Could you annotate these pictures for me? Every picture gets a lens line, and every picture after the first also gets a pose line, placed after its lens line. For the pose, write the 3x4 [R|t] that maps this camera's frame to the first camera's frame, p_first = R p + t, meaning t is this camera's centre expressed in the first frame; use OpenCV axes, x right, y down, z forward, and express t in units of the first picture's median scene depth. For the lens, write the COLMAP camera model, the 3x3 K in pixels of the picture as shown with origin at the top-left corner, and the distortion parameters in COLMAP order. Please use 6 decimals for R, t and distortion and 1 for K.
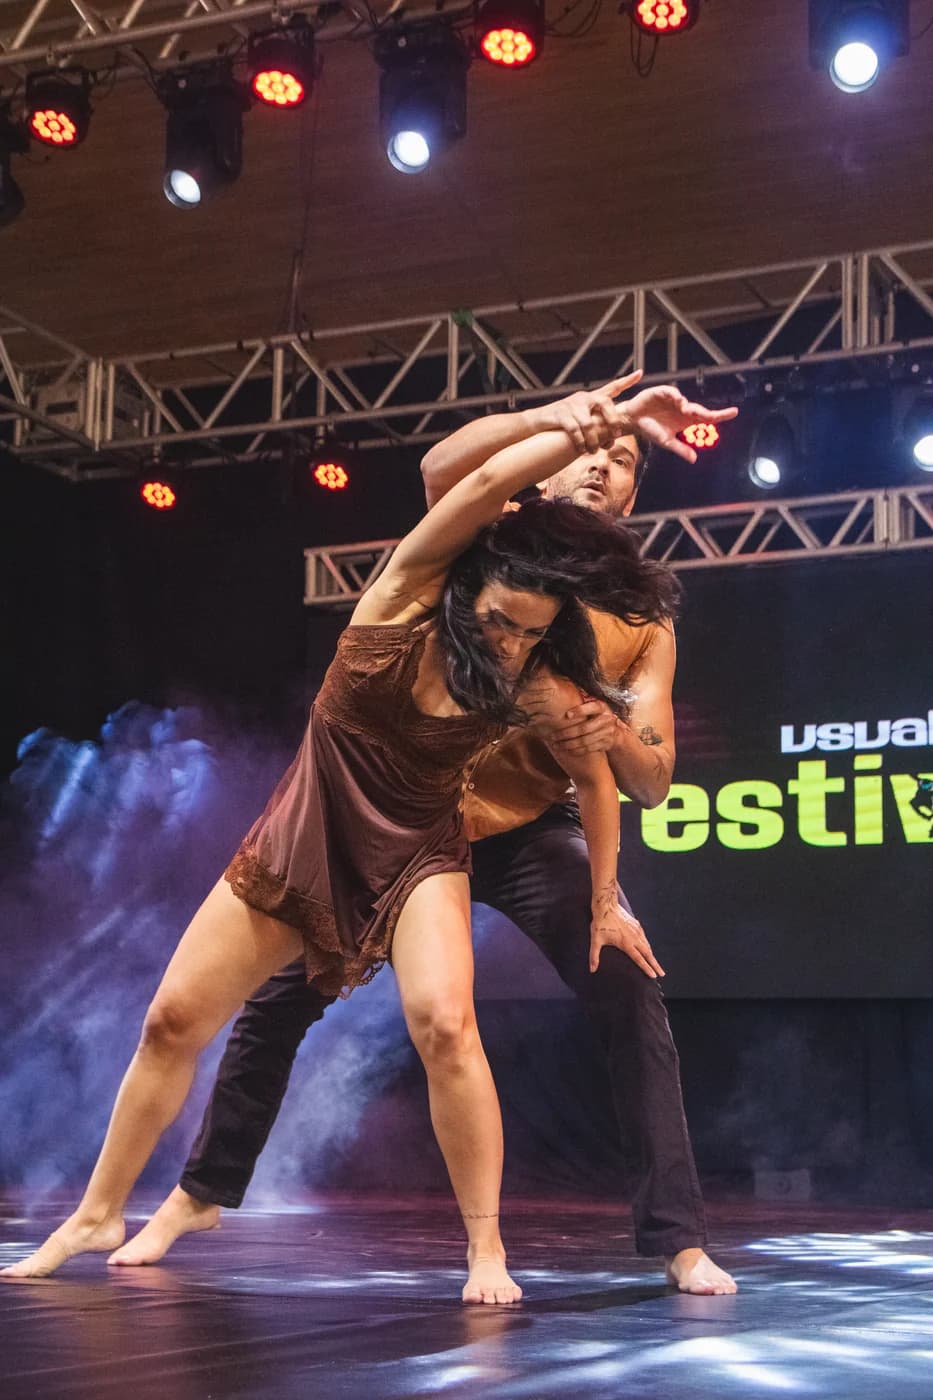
lens RADIAL K [[2296.2, 0, 461.9], [0, 2296.2, 759.5], [0, 0, 1]] dist [0.092426, 0.015056]
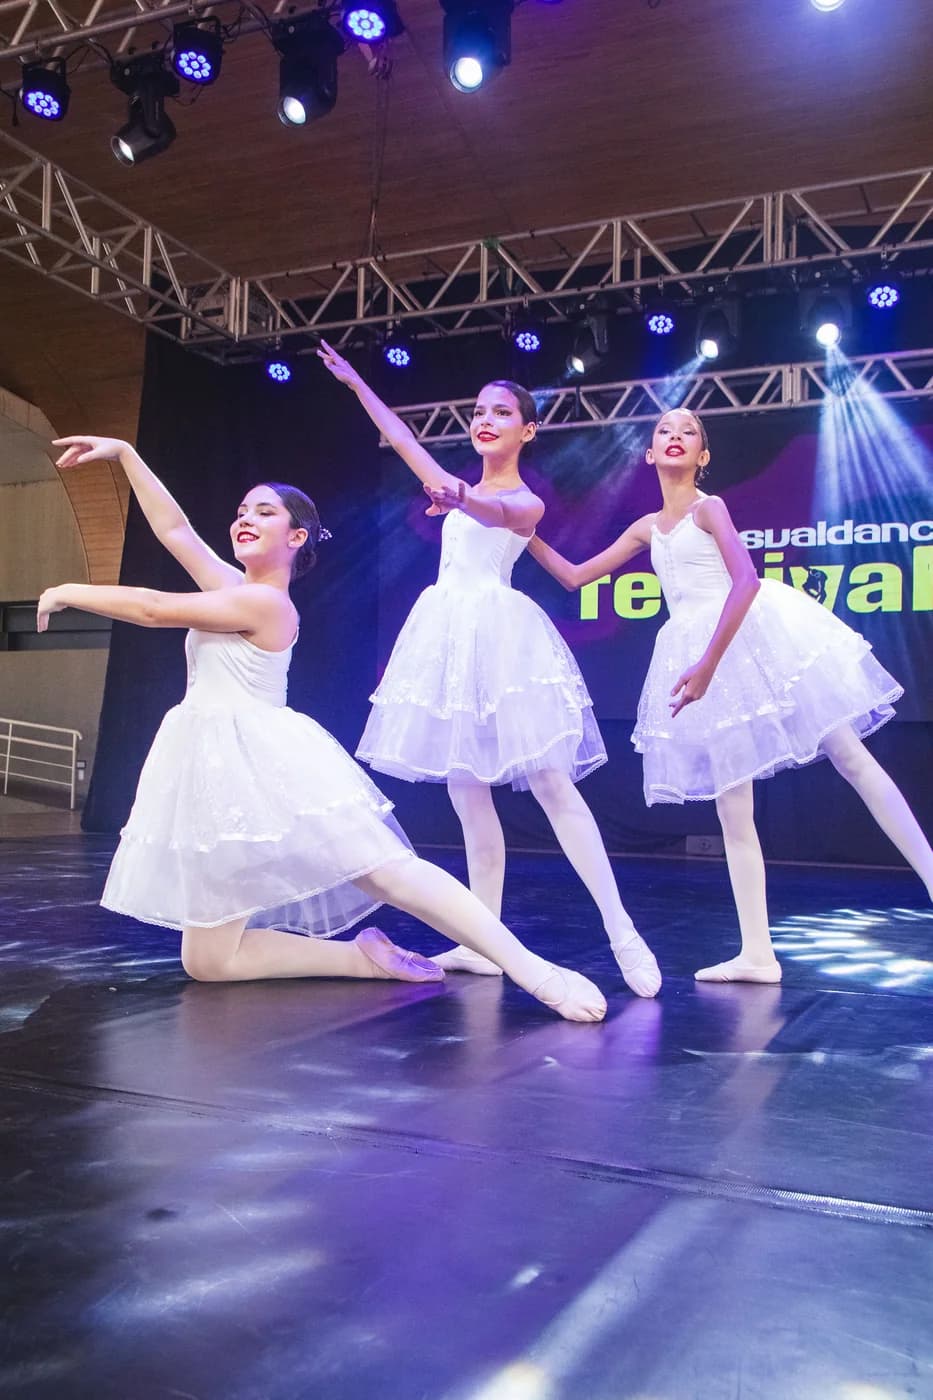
lens RADIAL K [[1283.3, 0, 466.6], [0, 1283.3, 739.5], [0, 0, 1]] dist [-0.095879, 0.164384]
pose [[0.999960, 0.003527, 0.008230, -0.021095], [-0.004606, 0.990830, 0.135034, 0.006921], [-0.007678, -0.135066, 0.990807, 0.190105]]
